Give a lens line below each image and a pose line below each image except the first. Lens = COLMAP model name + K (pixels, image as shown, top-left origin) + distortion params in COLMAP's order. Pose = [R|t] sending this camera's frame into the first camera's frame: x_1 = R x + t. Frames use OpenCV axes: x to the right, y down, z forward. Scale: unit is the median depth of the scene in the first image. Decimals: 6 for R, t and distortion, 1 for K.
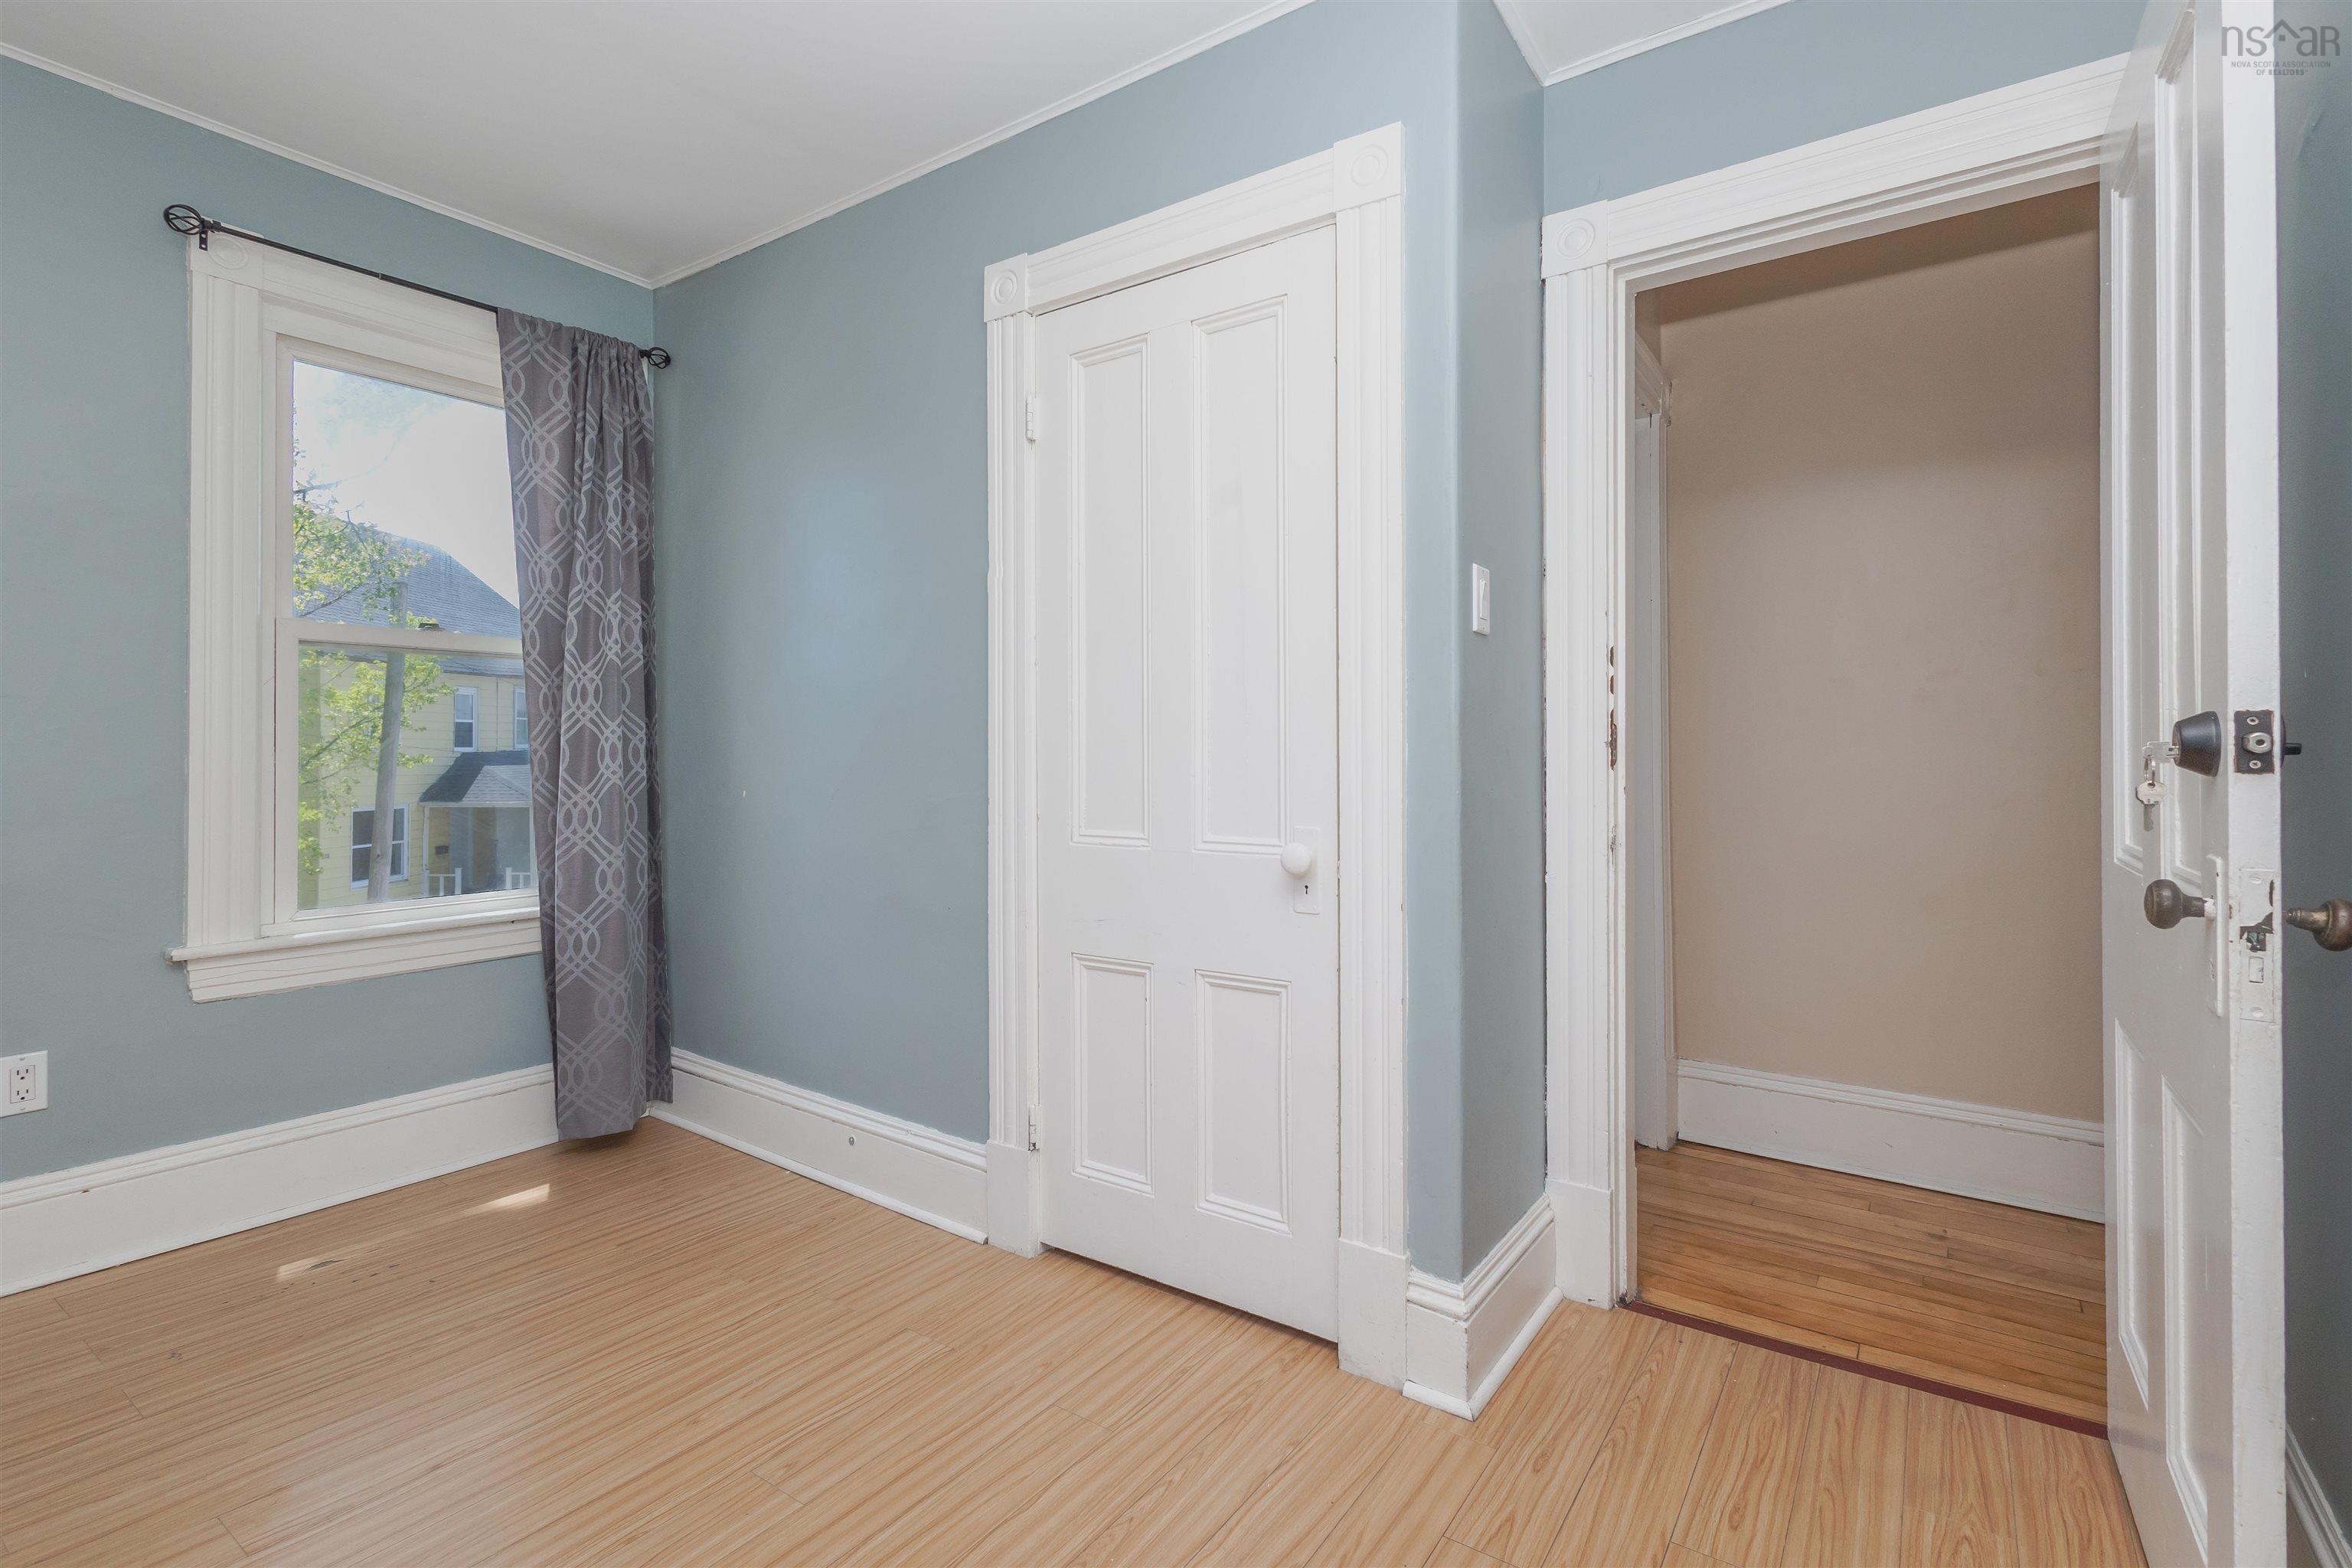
lens RADIAL K [[1099.2, 0, 1176.4], [0, 1099.2, 768.8], [0, 0, 1]] dist [0.018270, -0.004399]
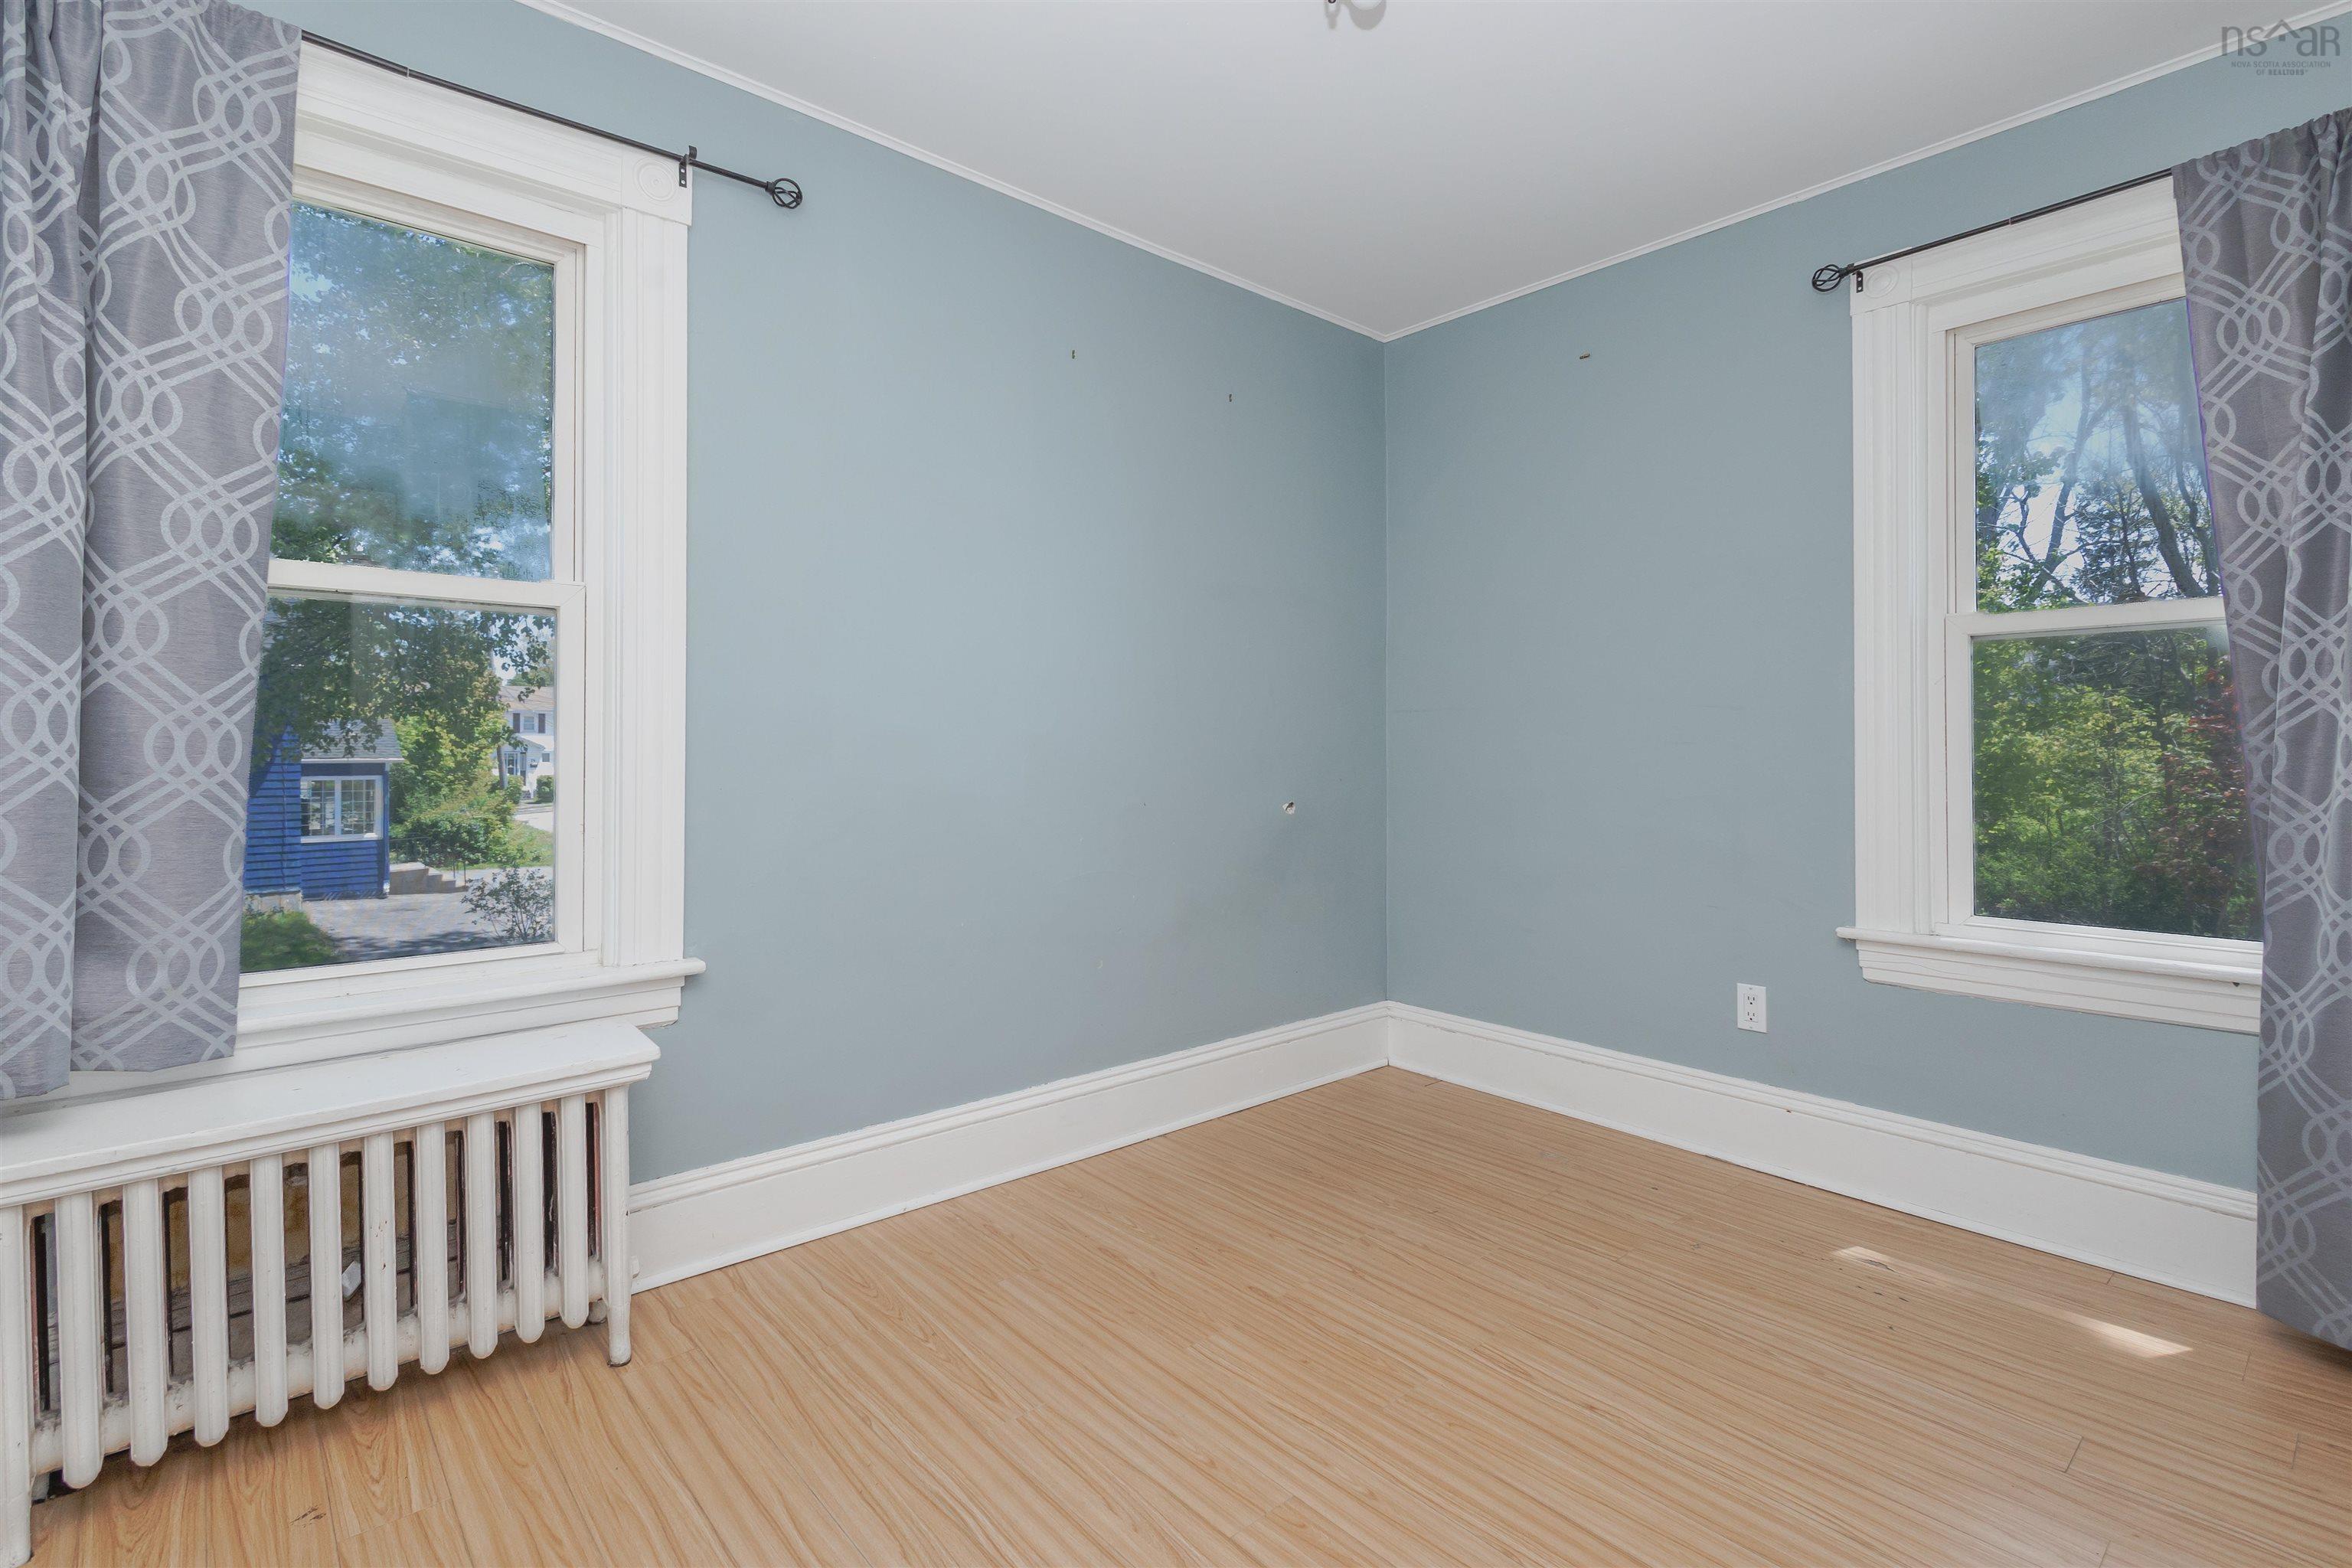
lens RADIAL K [[1099.2, 0, 1175.6], [0, 1099.2, 759.4], [0, 0, 1]] dist [0.018270, -0.004399]
pose [[-0.233795, 0.006192, -0.972266, 0.311576], [-0.015648, 0.999826, 0.010130, -0.007072], [0.972160, 0.017582, -0.233658, 0.550756]]
